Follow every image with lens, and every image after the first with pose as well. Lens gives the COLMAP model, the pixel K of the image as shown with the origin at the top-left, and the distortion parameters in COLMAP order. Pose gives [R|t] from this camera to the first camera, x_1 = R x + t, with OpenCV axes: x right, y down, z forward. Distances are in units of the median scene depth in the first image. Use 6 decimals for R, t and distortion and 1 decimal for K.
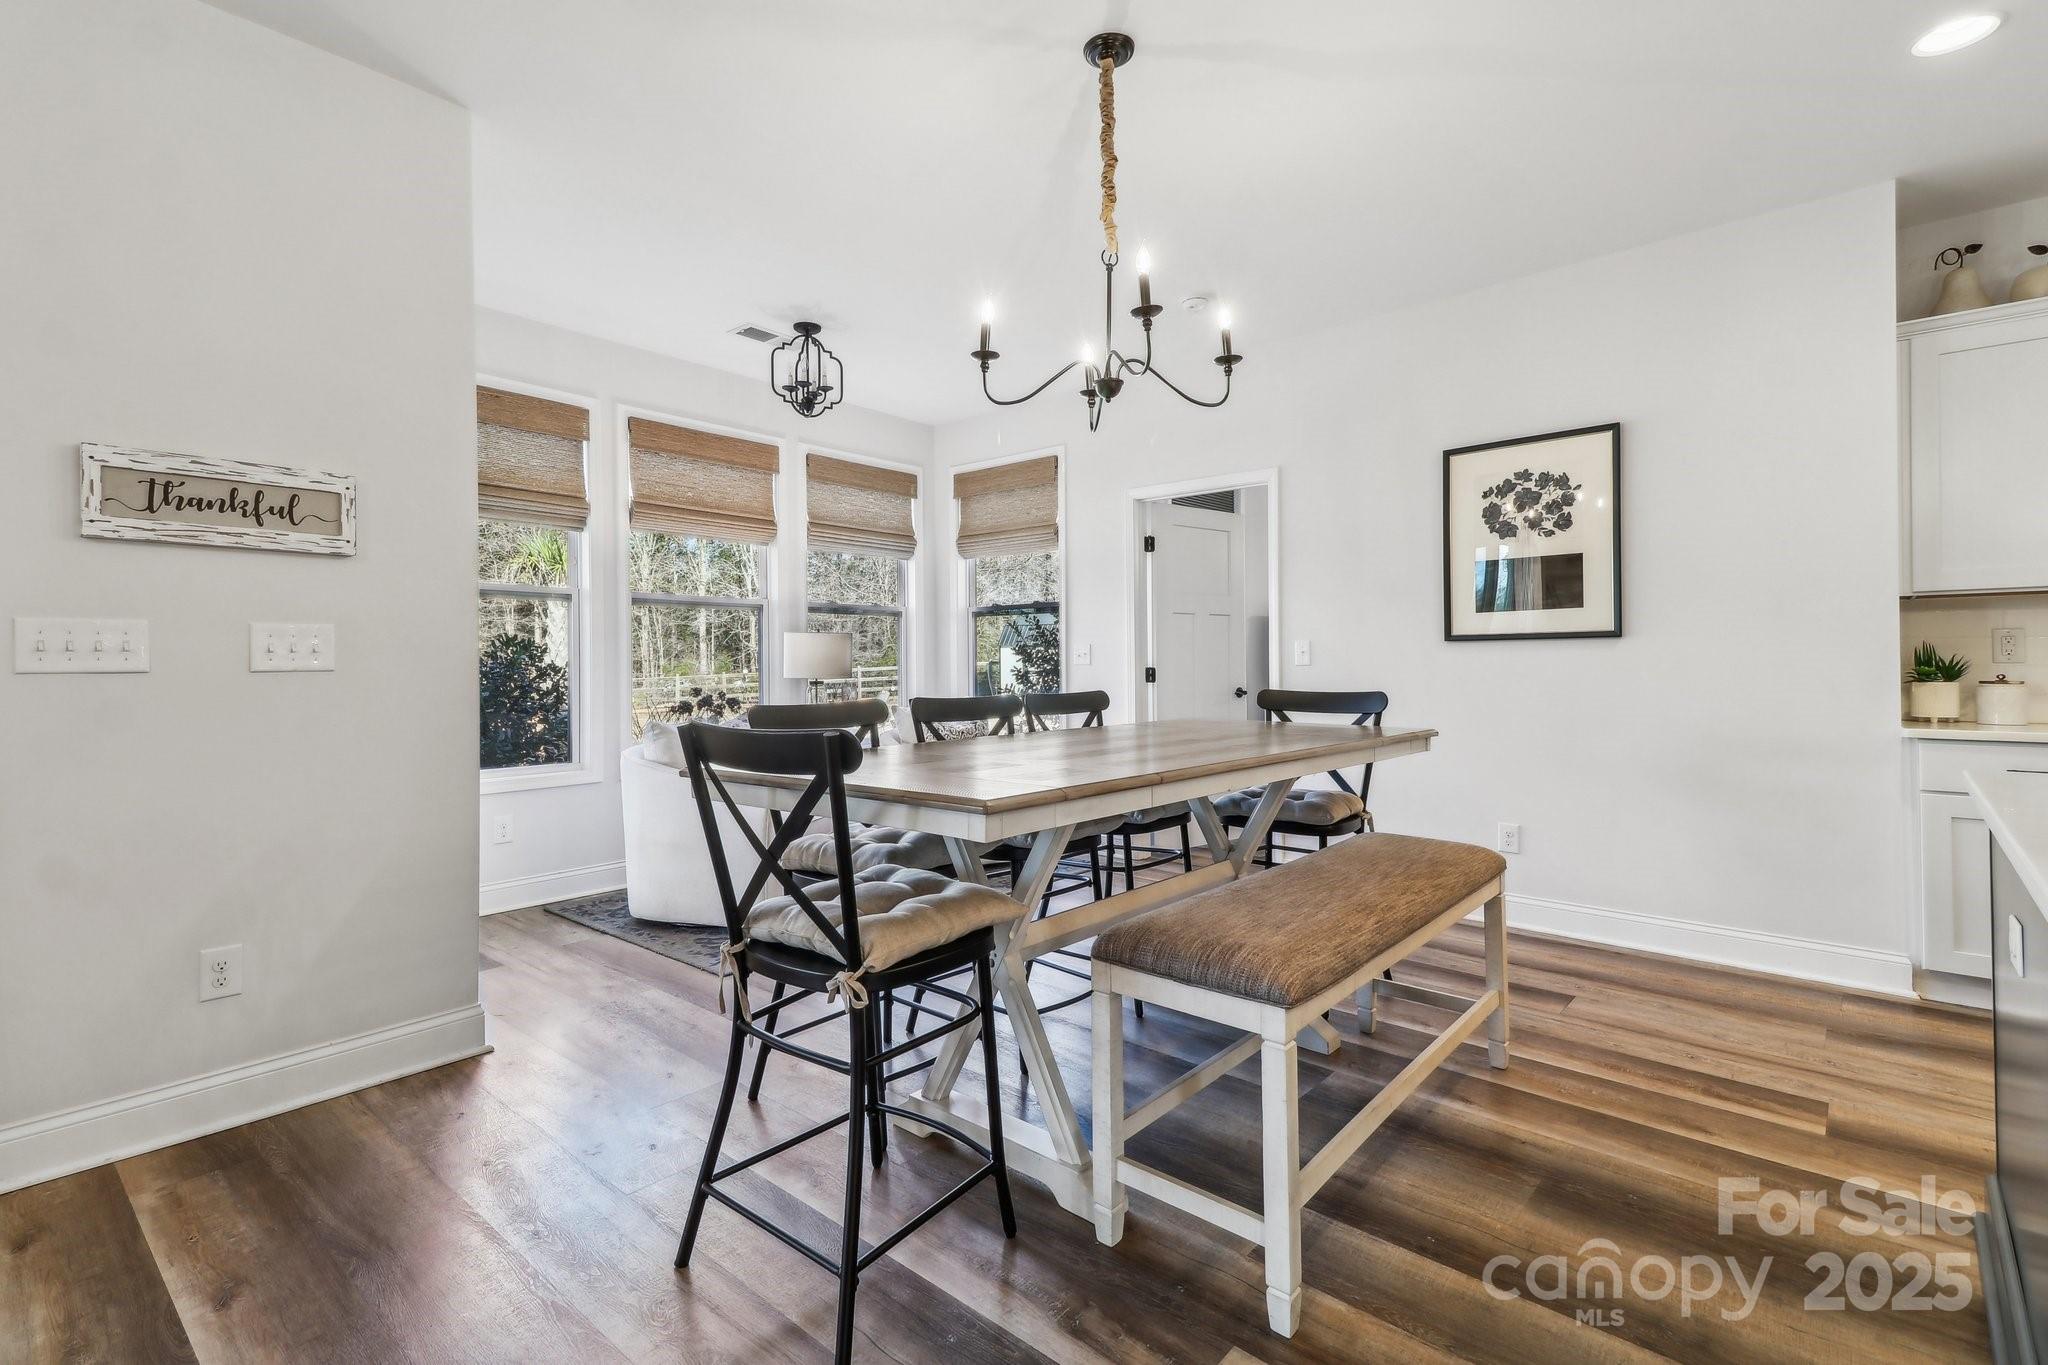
lens RADIAL K [[954.2, 0, 1021.1], [0, 954.2, 671.3], [0, 0, 1]] dist [0.005530, 0.000232]
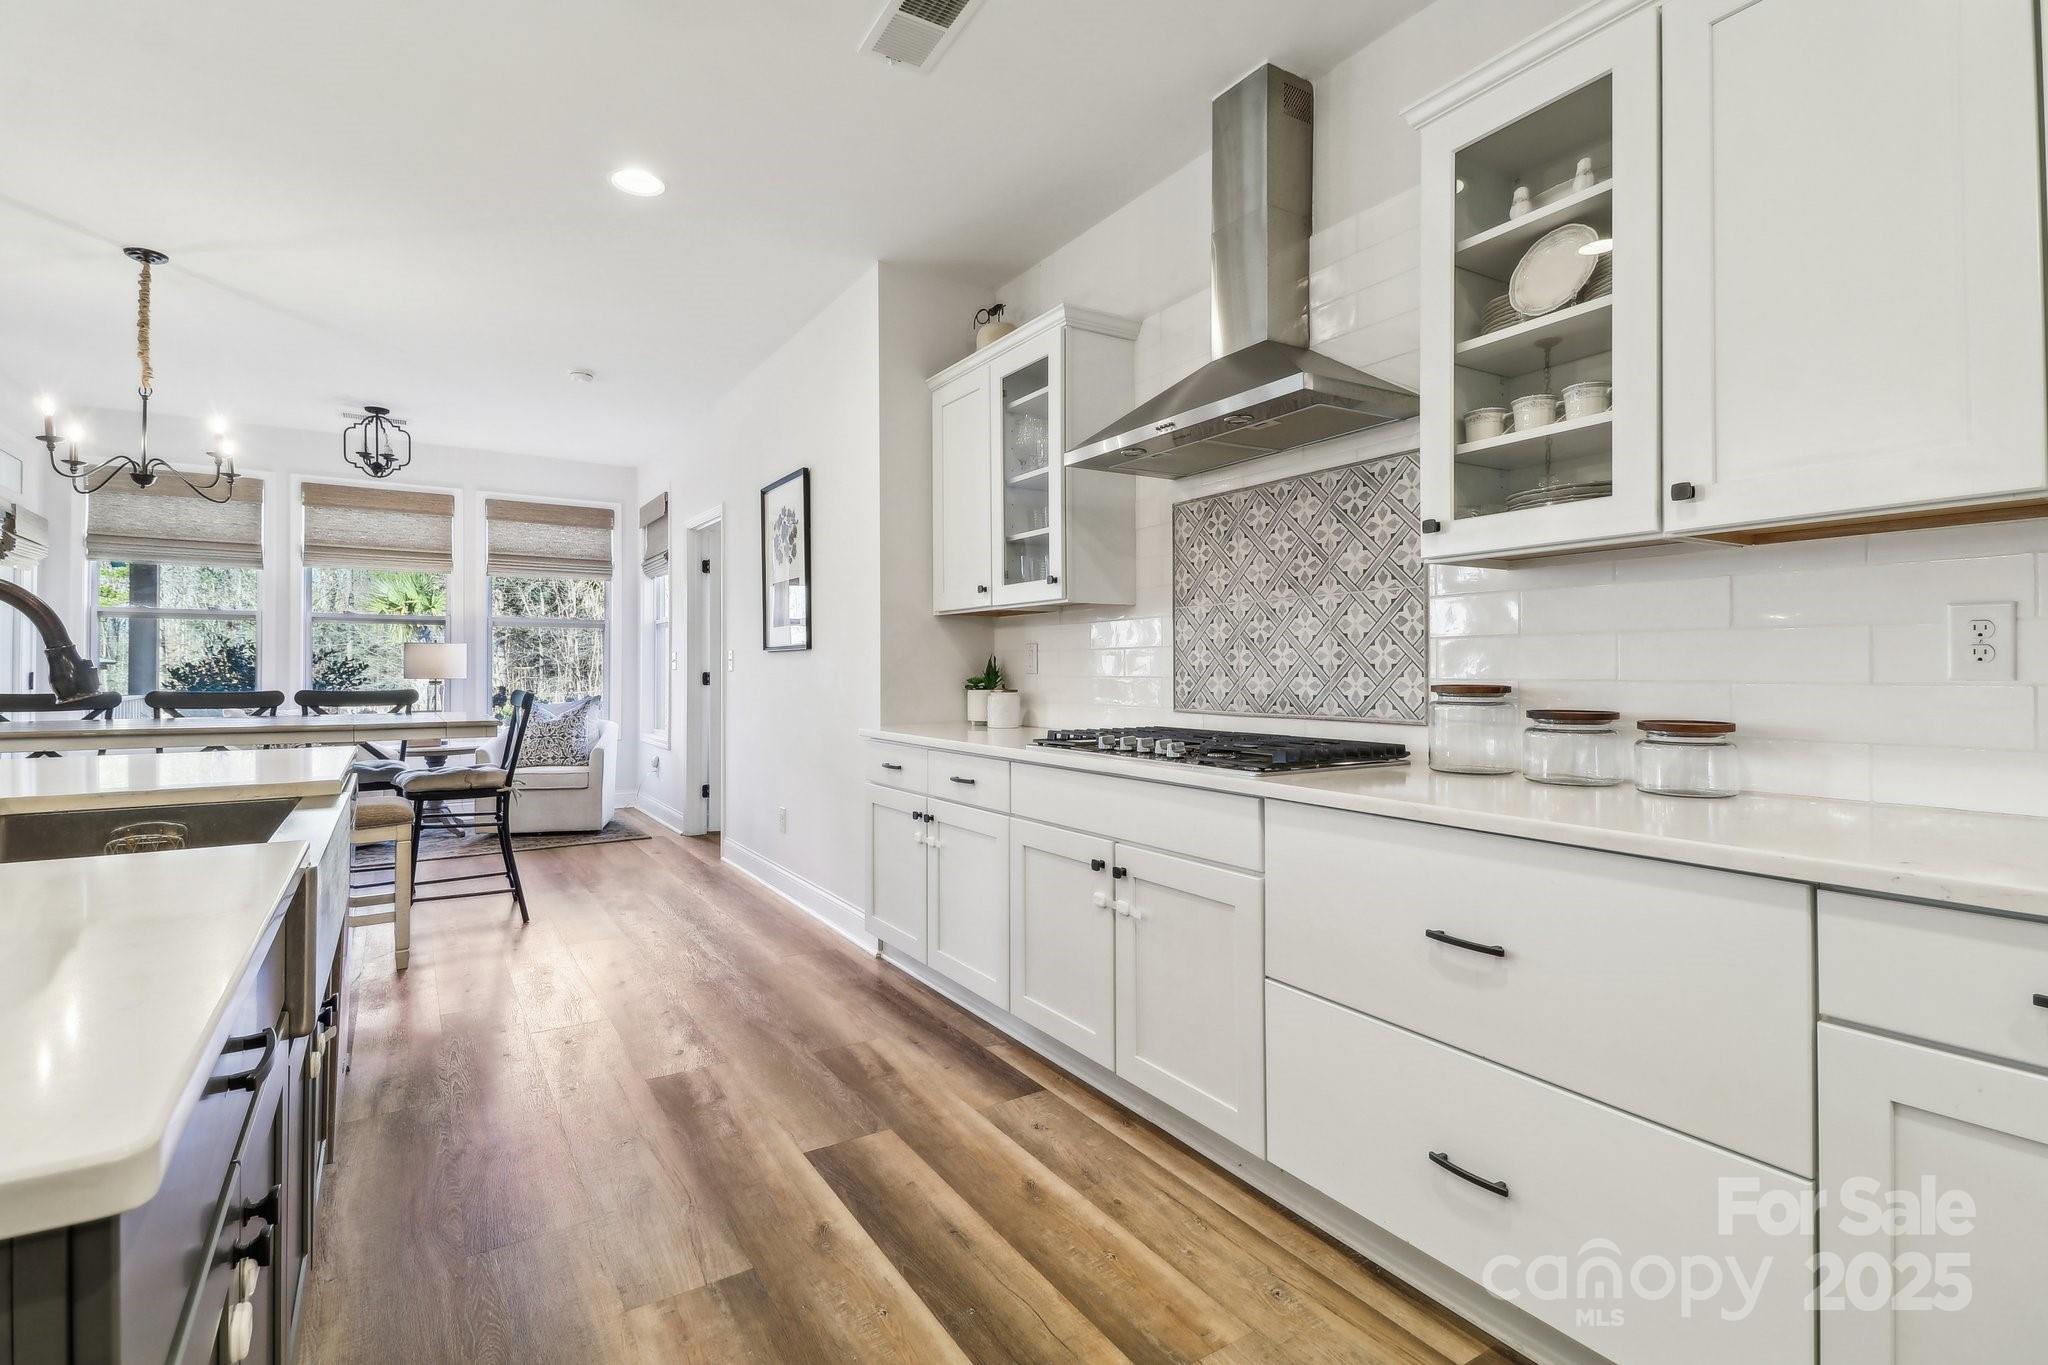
lens RADIAL K [[954.2, 0, 1028.0], [0, 954.2, 677.9], [0, 0, 1]] dist [0.005530, 0.000232]
pose [[0.967680, 0.007684, -0.252066, 0.919122], [-0.006748, 0.999967, 0.004579, -0.006500], [0.252093, -0.002730, 0.967699, -0.037808]]
